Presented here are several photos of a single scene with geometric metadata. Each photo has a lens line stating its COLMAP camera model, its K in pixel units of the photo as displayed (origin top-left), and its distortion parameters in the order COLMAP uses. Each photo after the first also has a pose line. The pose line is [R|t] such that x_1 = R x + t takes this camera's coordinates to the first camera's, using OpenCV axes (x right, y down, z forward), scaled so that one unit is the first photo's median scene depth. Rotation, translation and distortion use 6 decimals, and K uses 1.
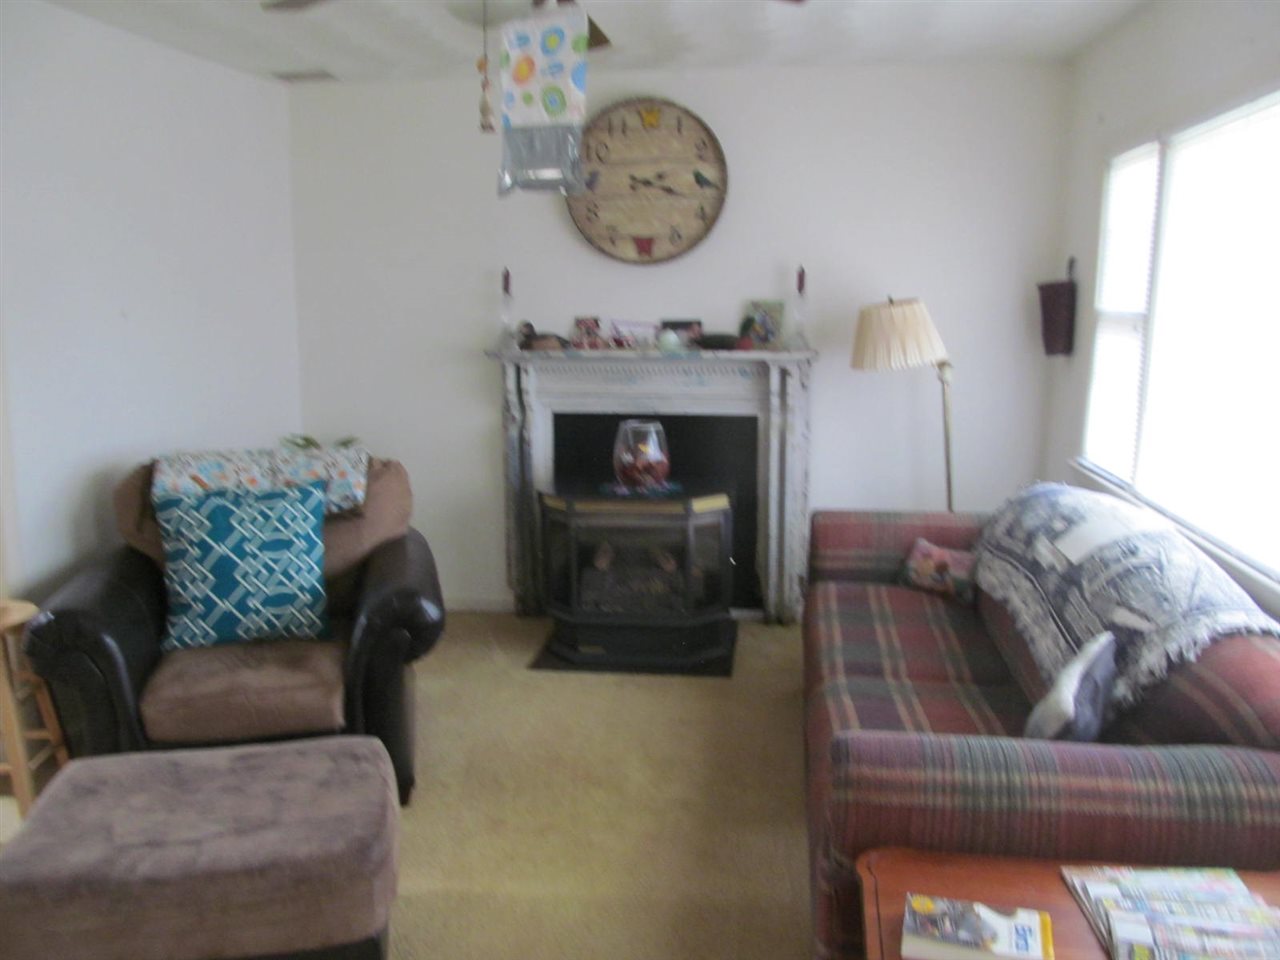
lens RADIAL K [[1056.4, 0, 640.0], [0, 1056.4, 480.0], [0, 0, 1]] dist [-0.076812, 0.052447]
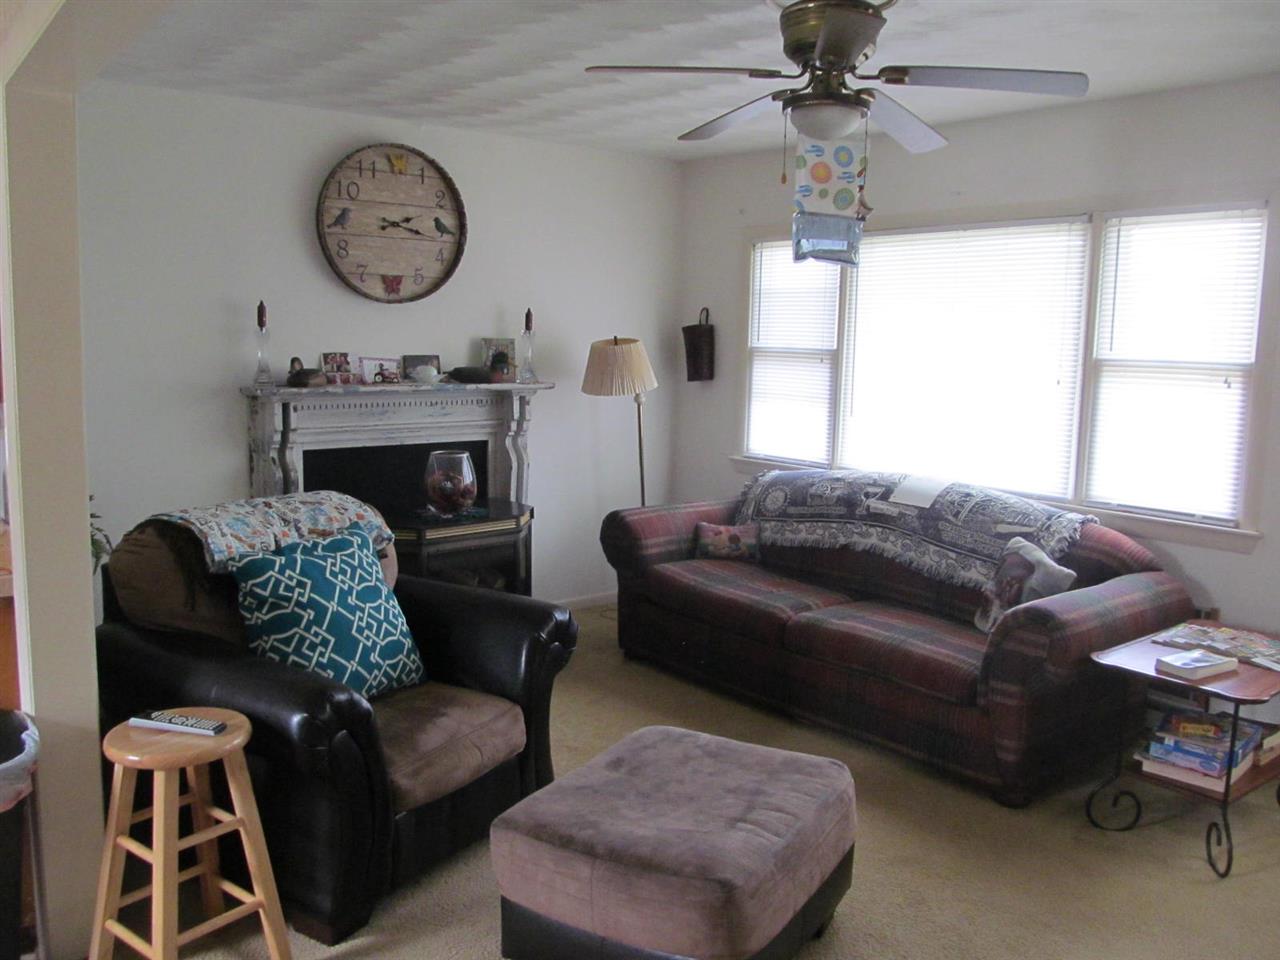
lens RADIAL K [[1056.4, 0, 640.0], [0, 1056.4, 480.0], [0, 0, 1]] dist [-0.076812, 0.052447]
pose [[0.685165, -0.085002, 0.723411, -0.610600], [0.107663, 0.994077, 0.014835, -0.019536], [-0.720387, 0.067720, 0.690258, 0.122169]]
